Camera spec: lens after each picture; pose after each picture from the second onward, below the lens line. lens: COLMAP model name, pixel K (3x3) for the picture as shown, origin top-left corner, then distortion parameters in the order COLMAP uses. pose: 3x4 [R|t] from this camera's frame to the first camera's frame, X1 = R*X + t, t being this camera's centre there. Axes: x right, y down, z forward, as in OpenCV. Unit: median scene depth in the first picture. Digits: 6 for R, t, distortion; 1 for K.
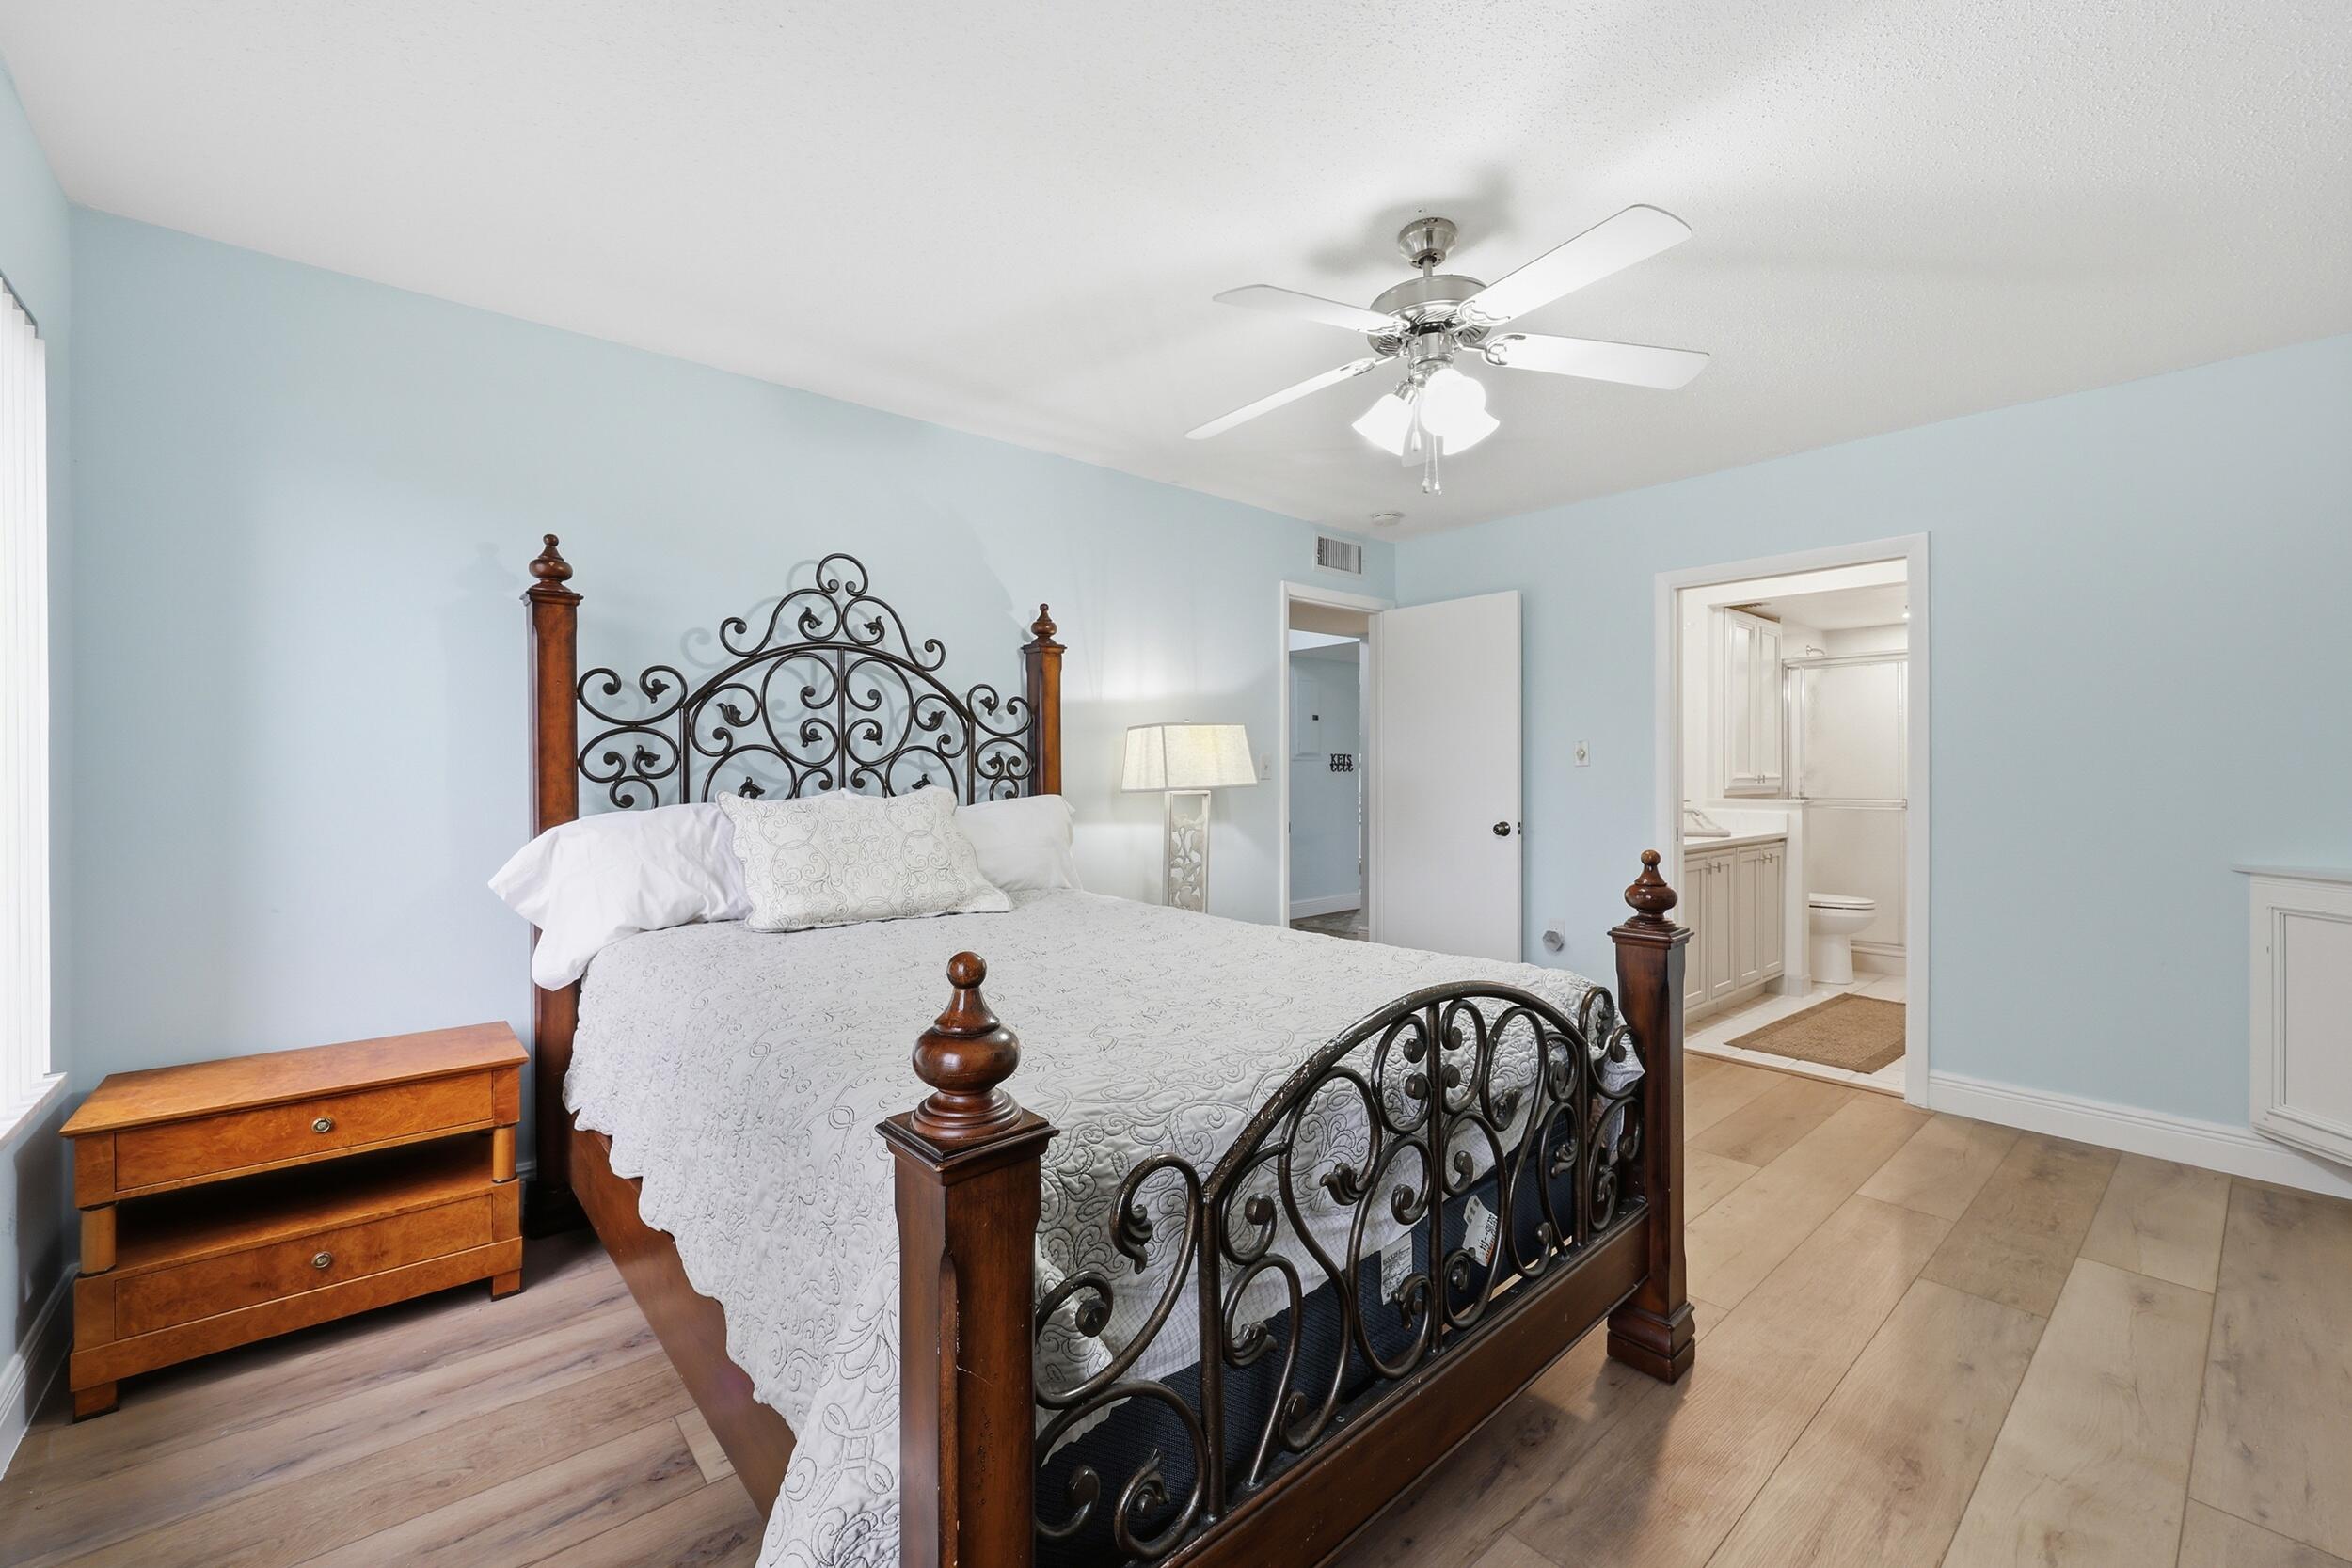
lens RADIAL K [[953.6, 0, 1173.8], [0, 953.6, 782.5], [0, 0, 1]] dist [0.003004, 0.000030]
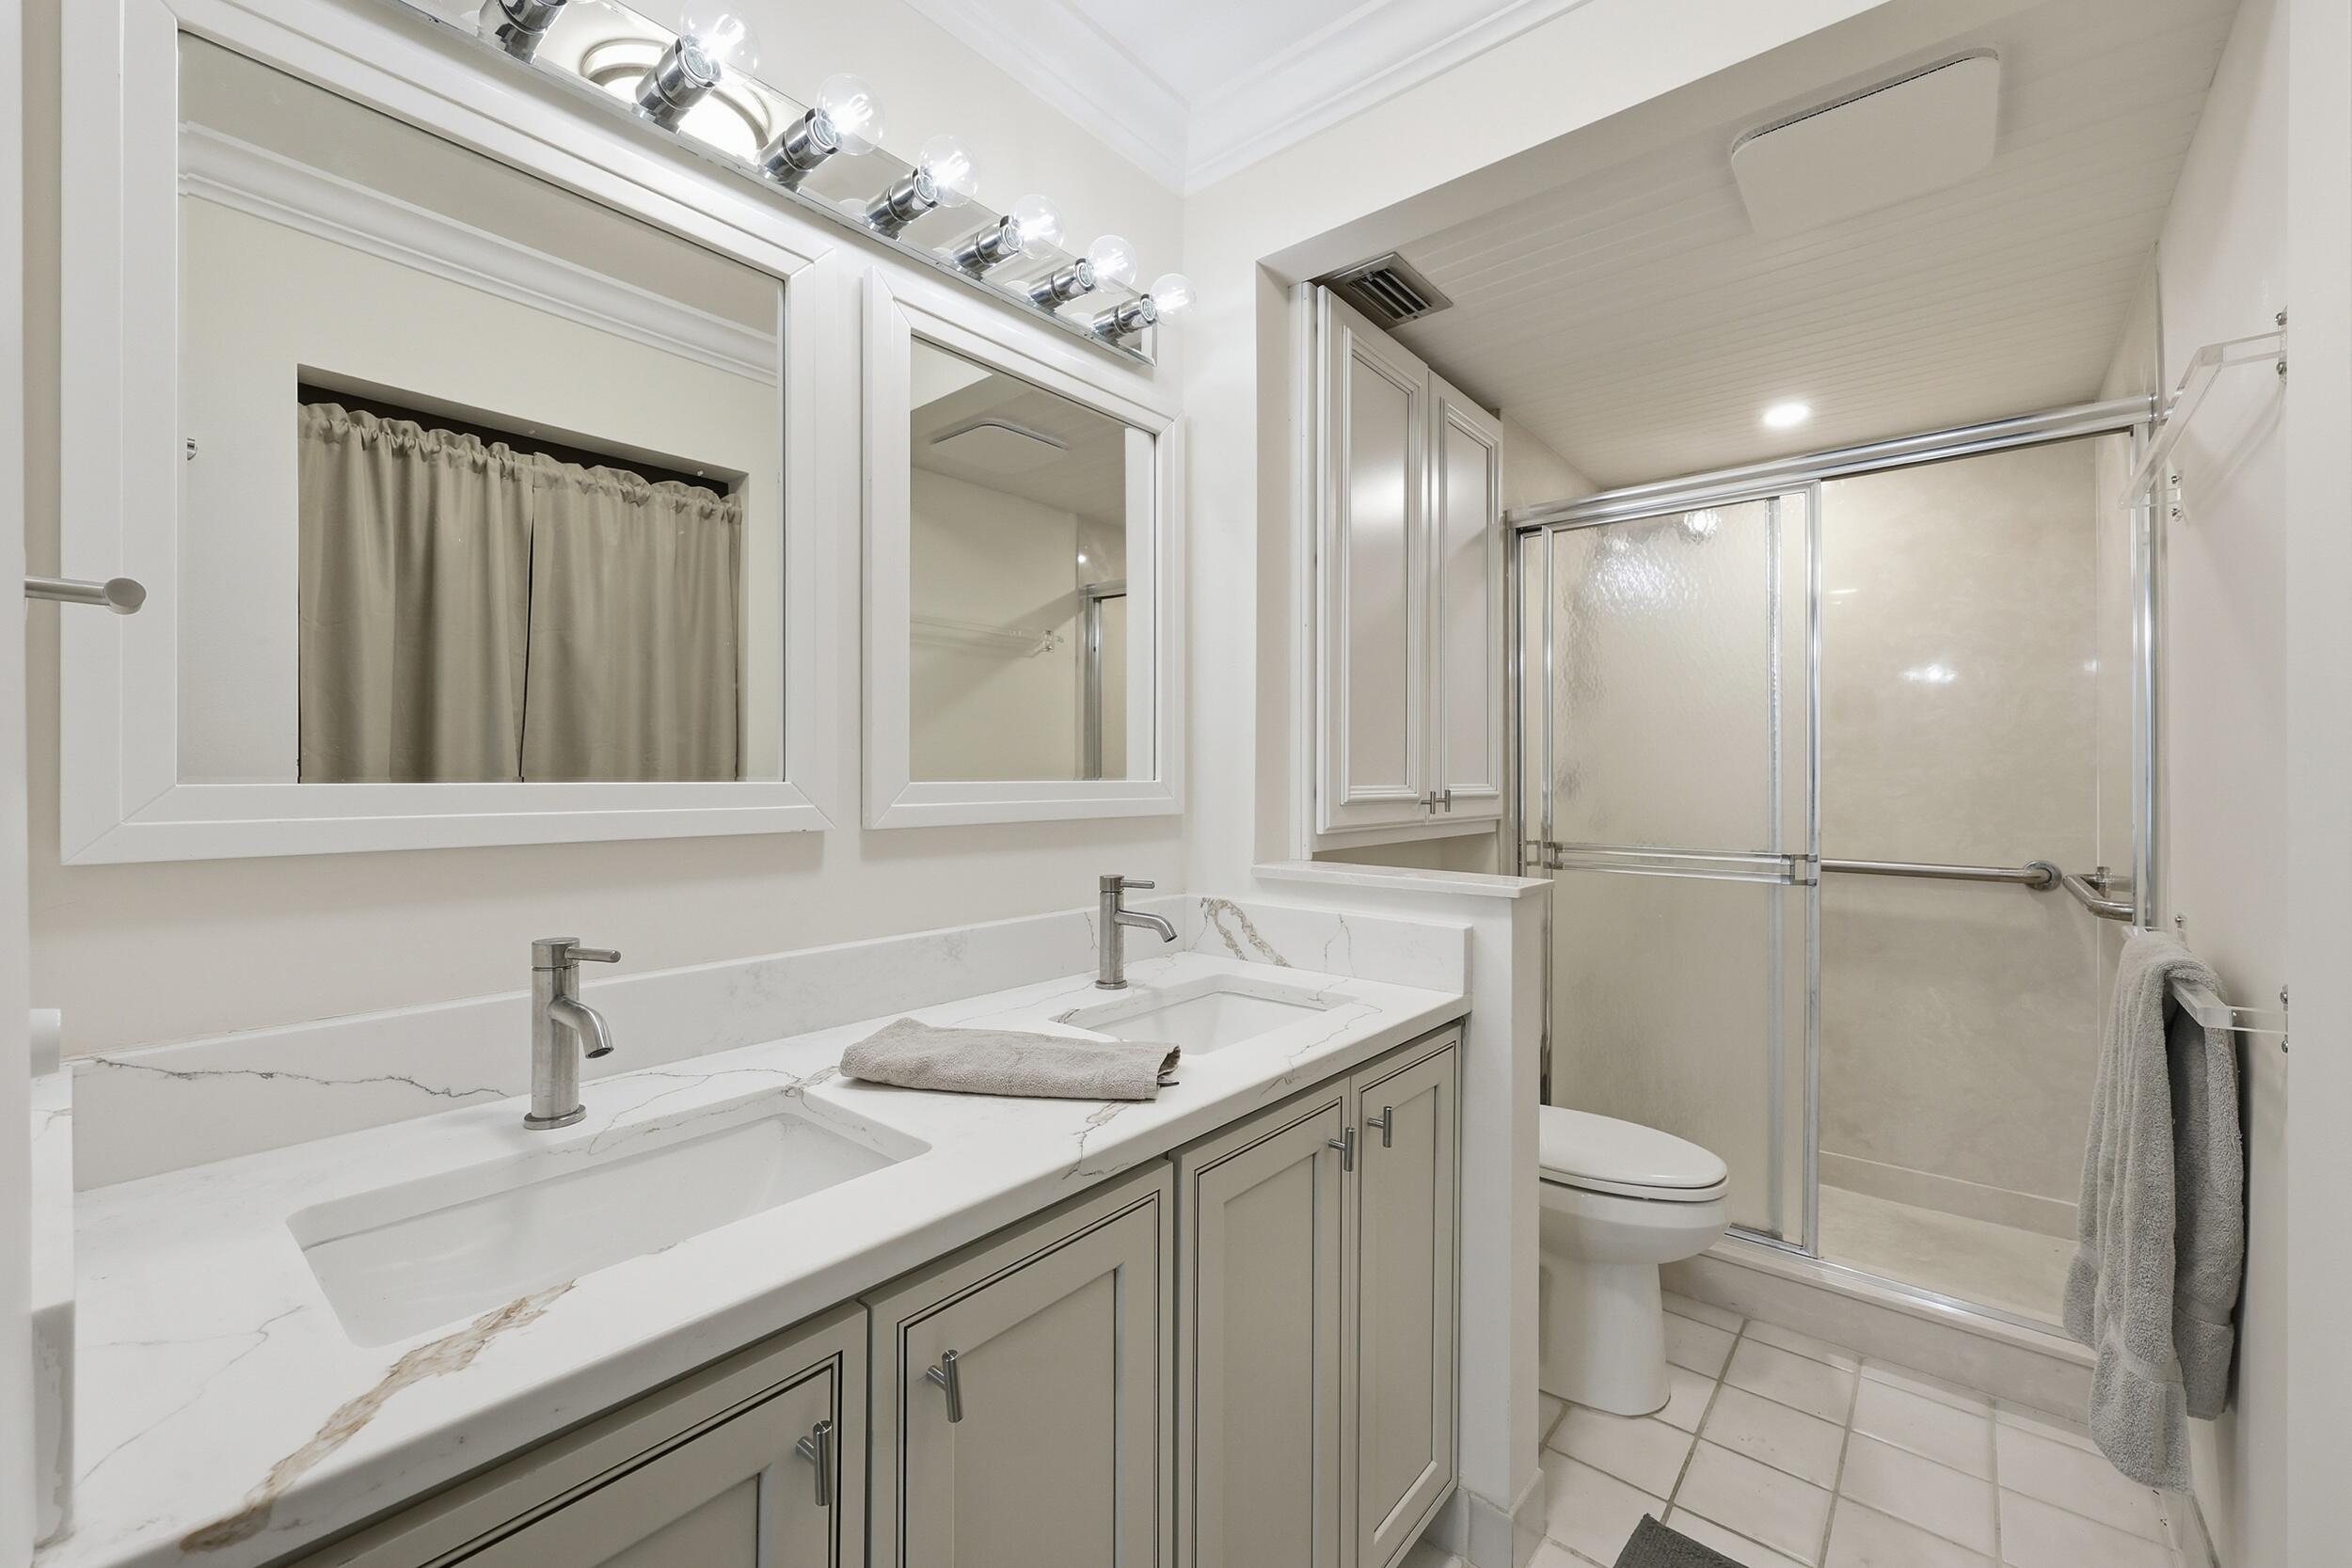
lens RADIAL K [[953.6, 0, 1176.8], [0, 953.6, 776.7], [0, 0, 1]] dist [0.003004, 0.000030]
pose [[0.985570, 0.008894, 0.169034, 0.431851], [-0.010101, 0.999929, 0.006284, -0.014202], [-0.168966, -0.007900, 0.985590, 0.623185]]
